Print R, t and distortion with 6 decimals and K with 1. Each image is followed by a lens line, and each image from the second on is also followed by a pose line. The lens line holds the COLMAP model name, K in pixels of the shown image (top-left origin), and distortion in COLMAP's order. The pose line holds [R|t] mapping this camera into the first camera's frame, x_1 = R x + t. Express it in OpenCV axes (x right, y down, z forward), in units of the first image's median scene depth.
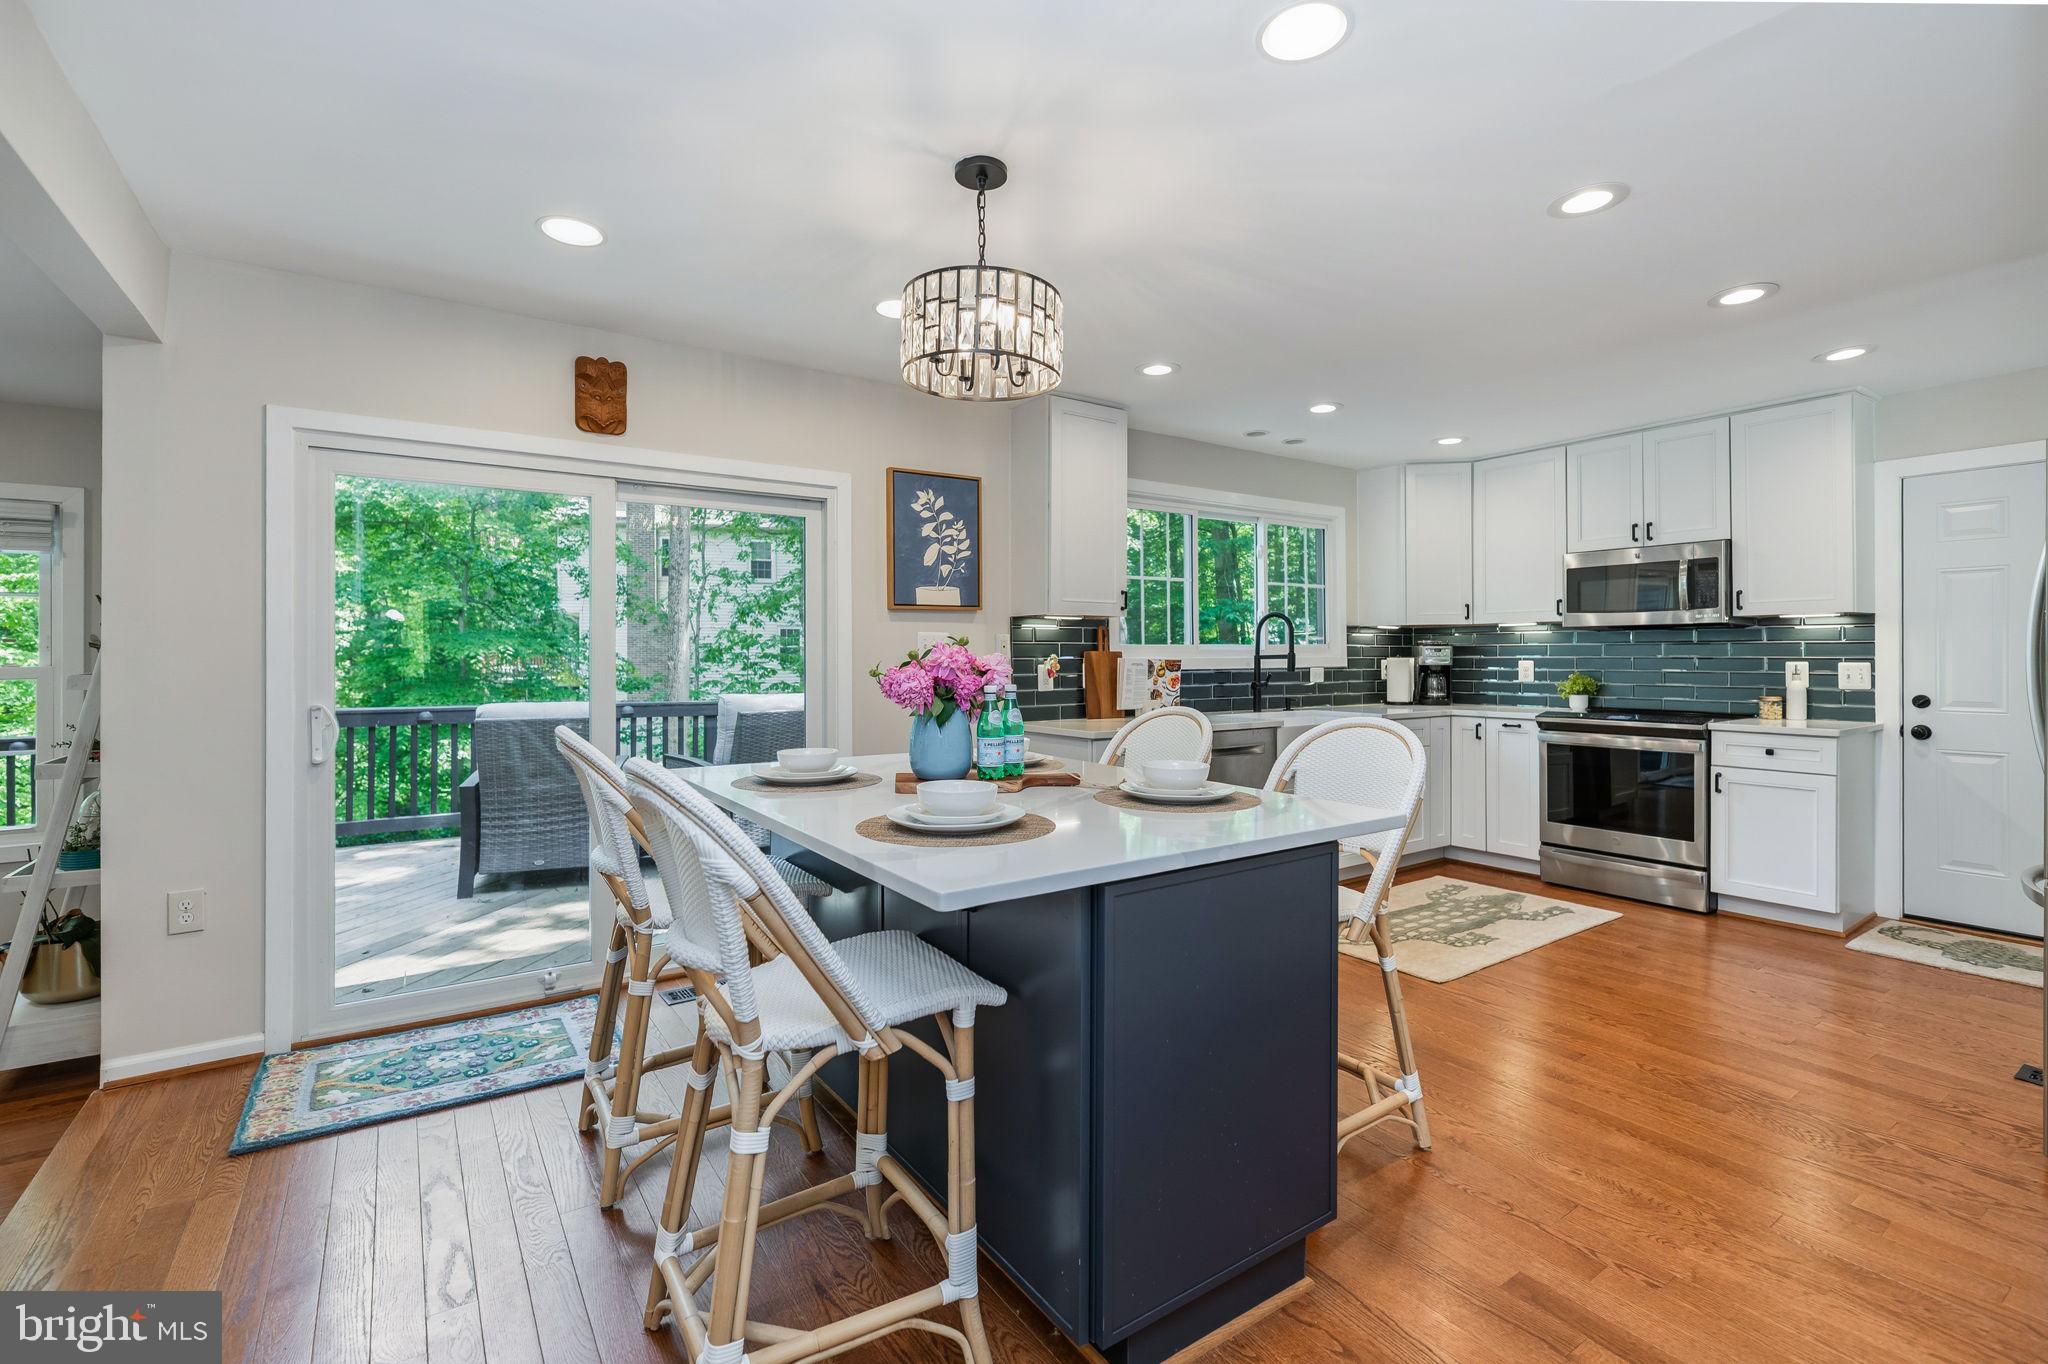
lens RADIAL K [[903.4, 0, 1020.4], [0, 903.4, 656.7], [0, 0, 1]] dist [-0.003953, 0.000950]
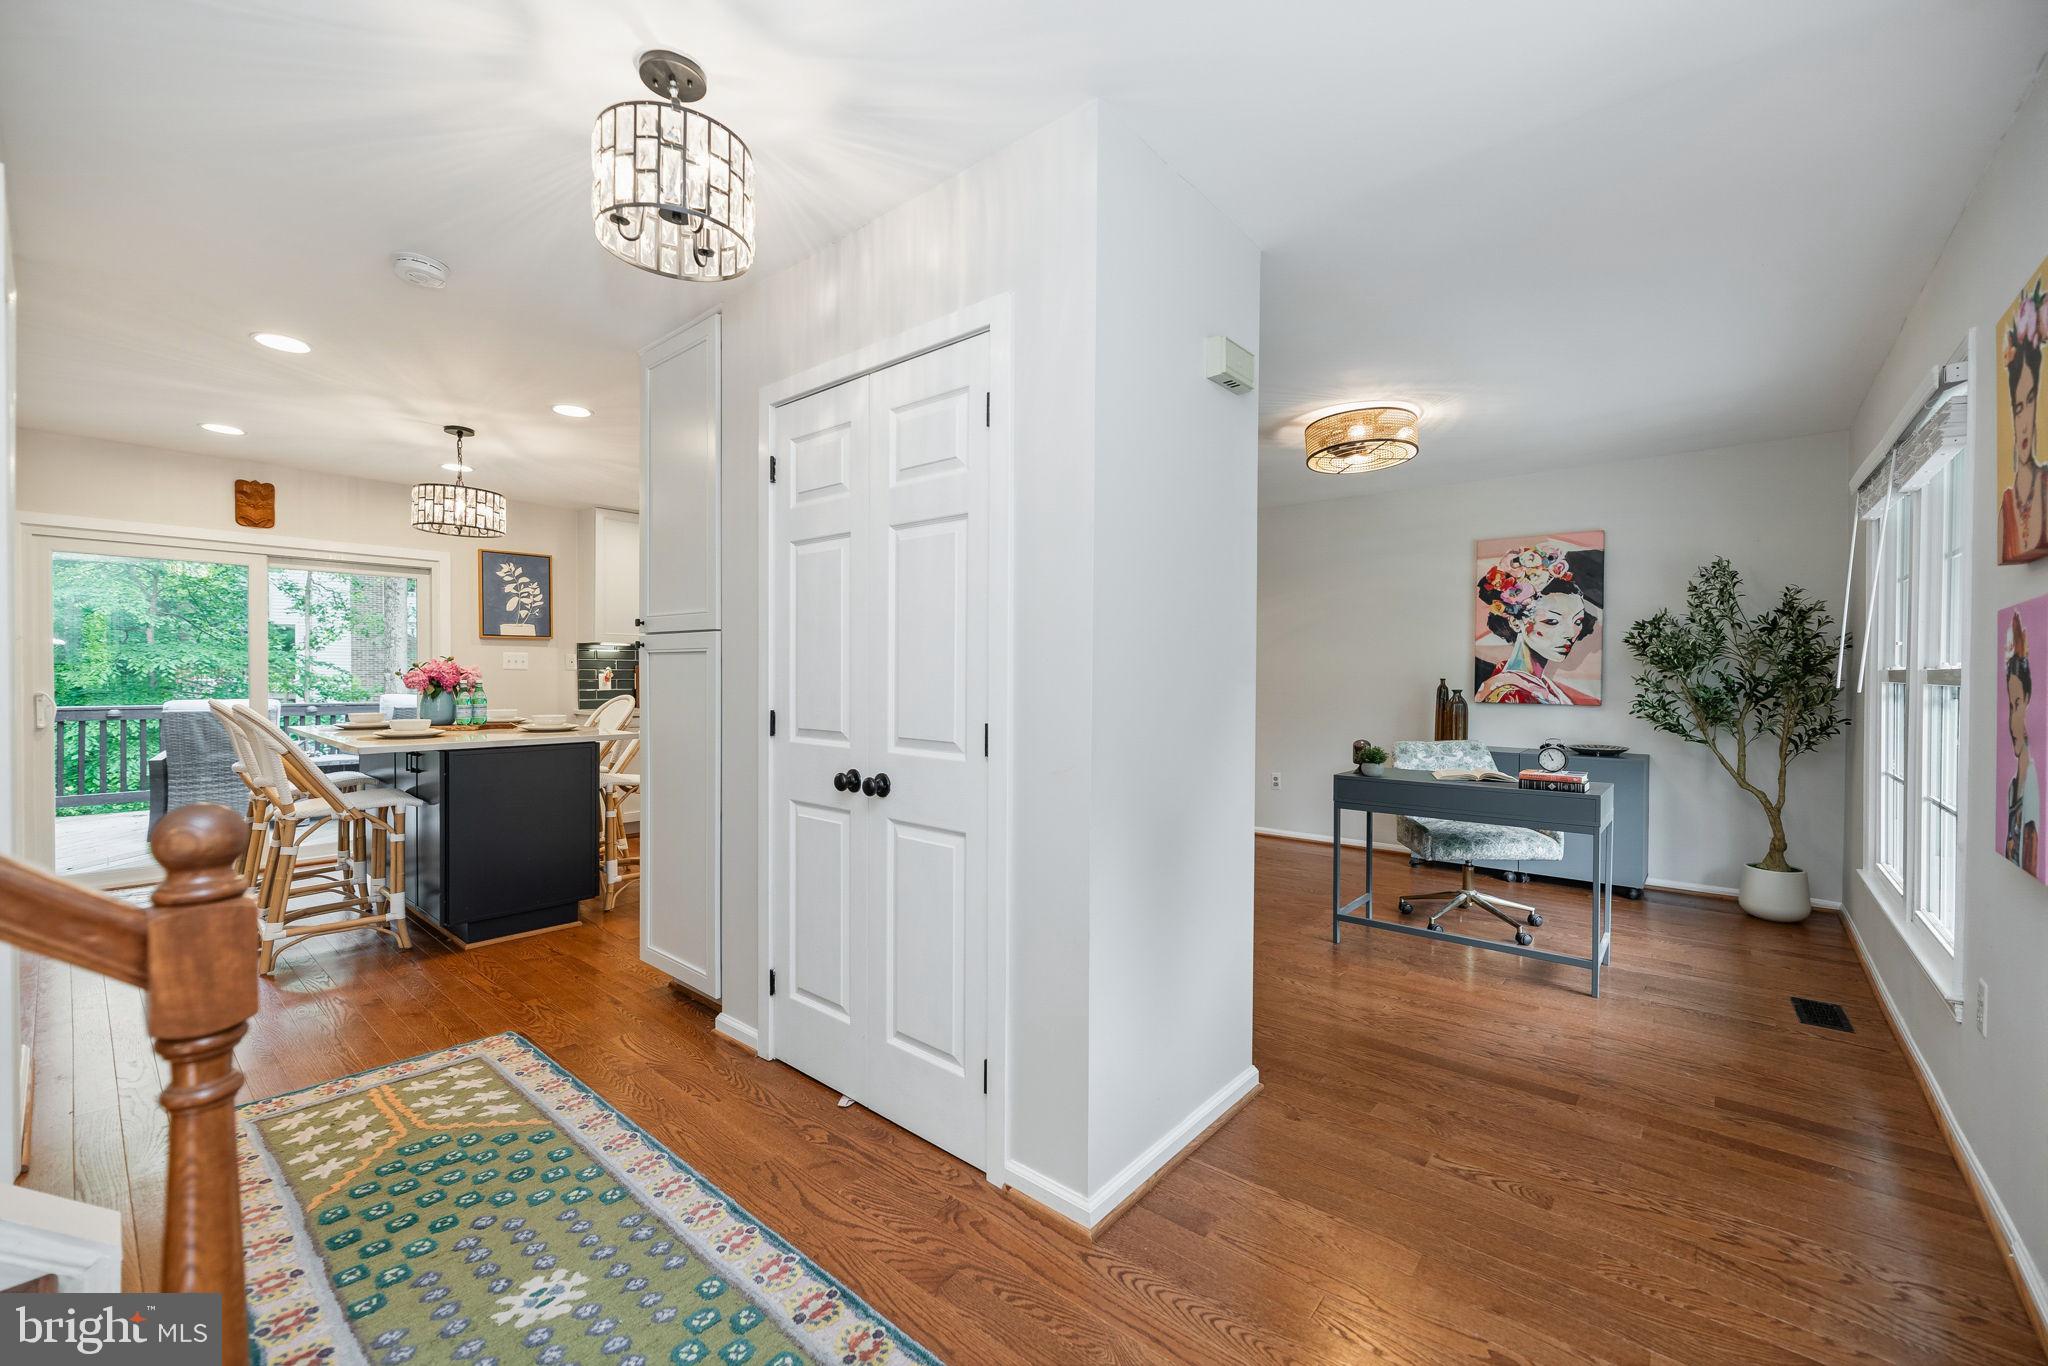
lens RADIAL K [[829.4, 0, 1019.6], [0, 829.4, 684.9], [0, 0, 1]] dist [0.001689, -0.000073]
pose [[0.968224, 0.003134, 0.250066, 0.378036], [-0.006361, 0.999907, 0.012094, 0.006333], [-0.250005, -0.013301, 0.968153, -0.606380]]
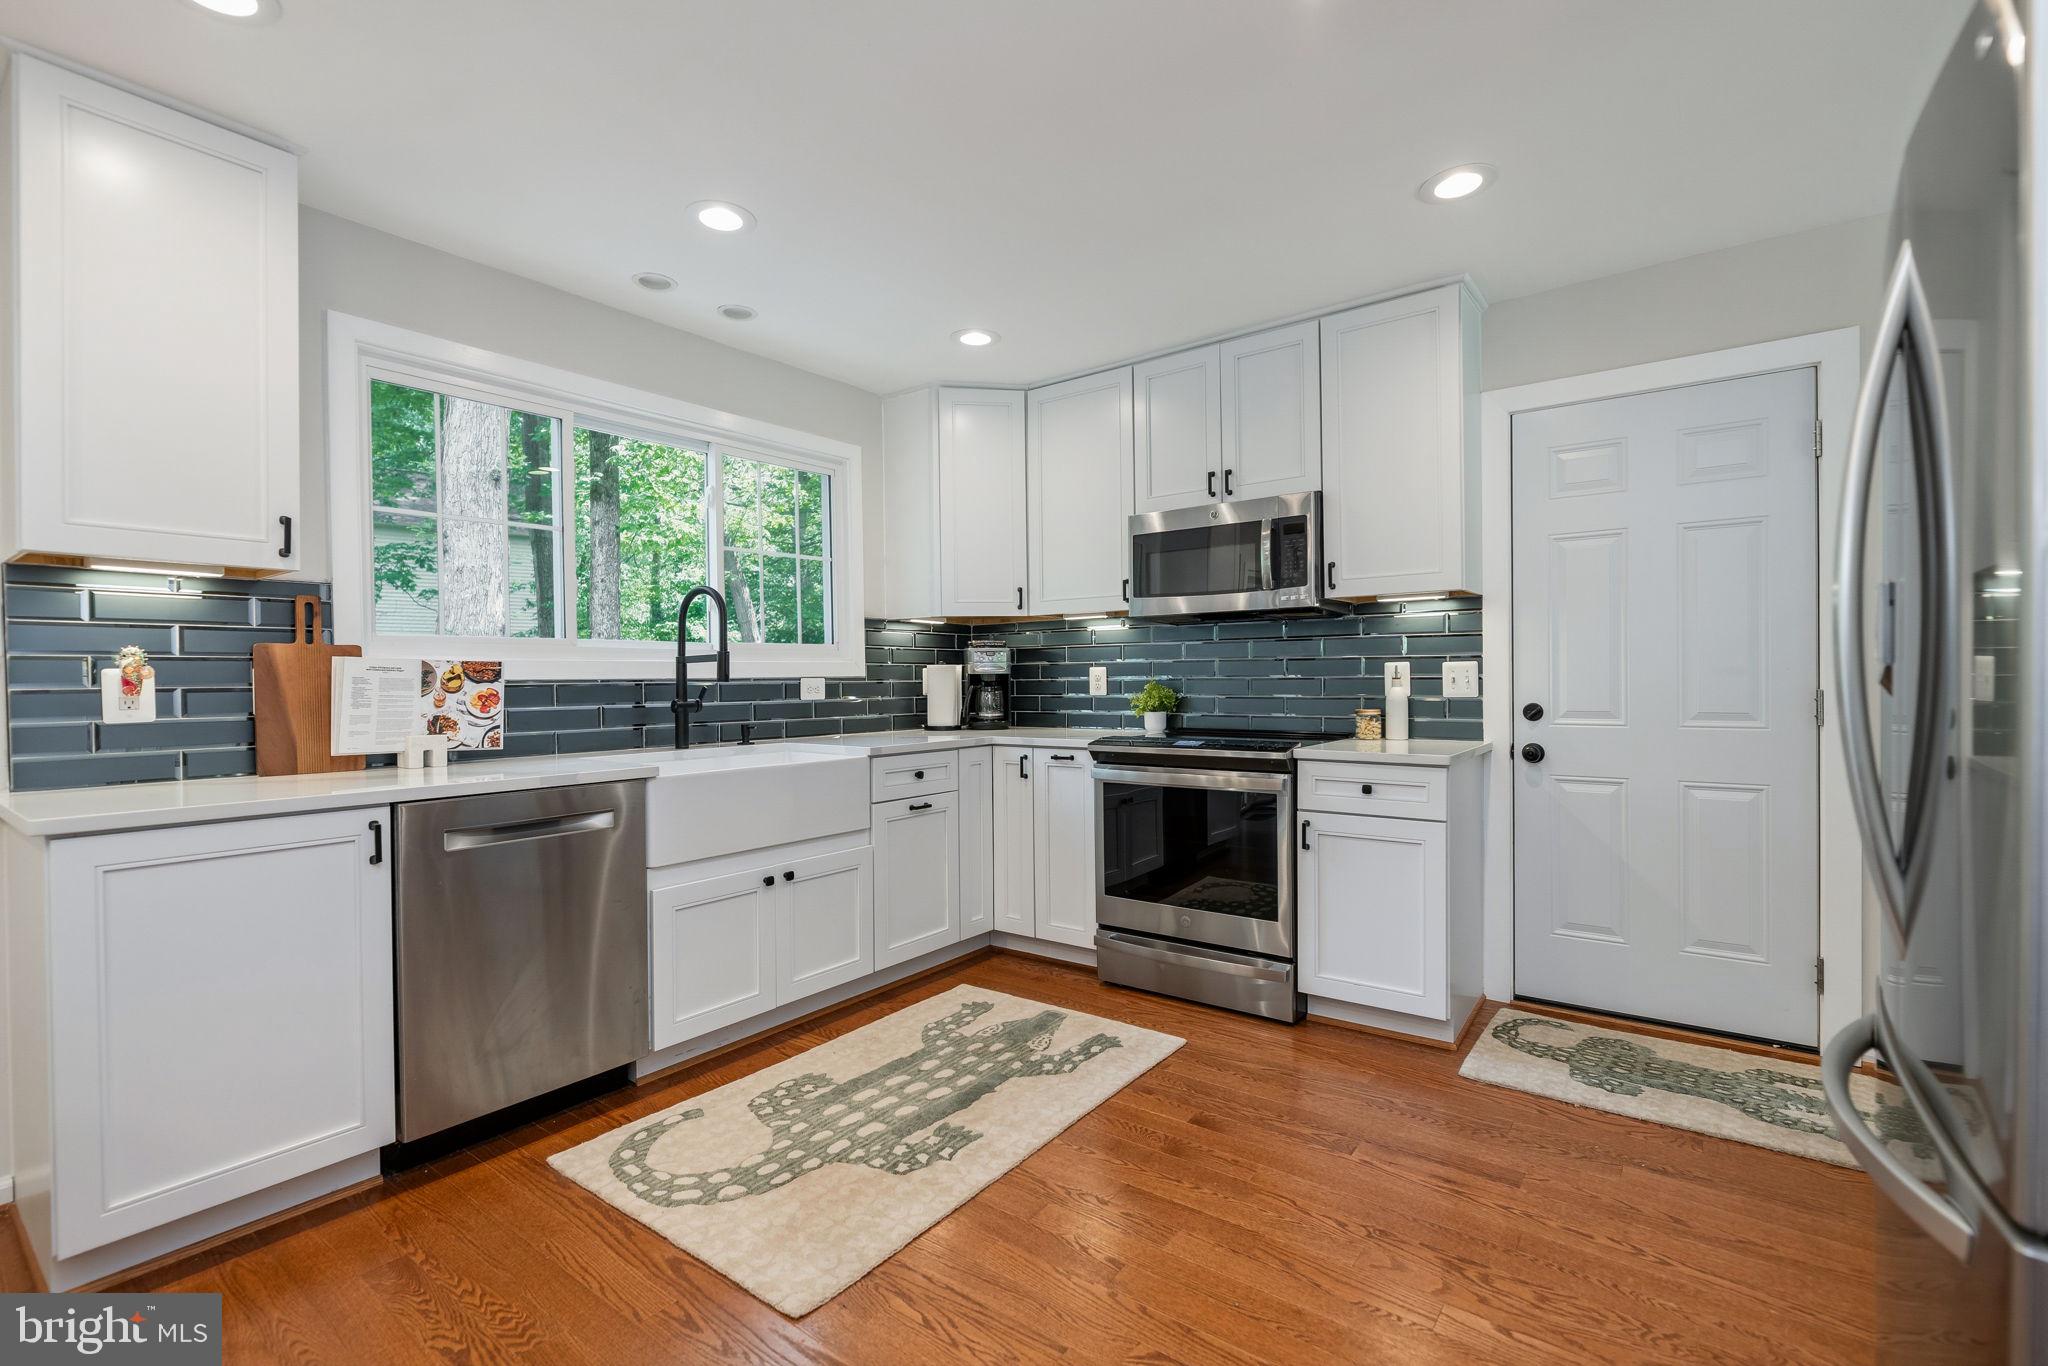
lens RADIAL K [[903.4, 0, 1036.3], [0, 903.4, 685.1], [0, 0, 1]] dist [-0.003953, 0.000950]
pose [[0.943477, -0.008438, 0.331331, 0.333958], [0.007055, 0.999961, 0.005377, 0.018770], [-0.331363, -0.002735, 0.943499, 0.395988]]
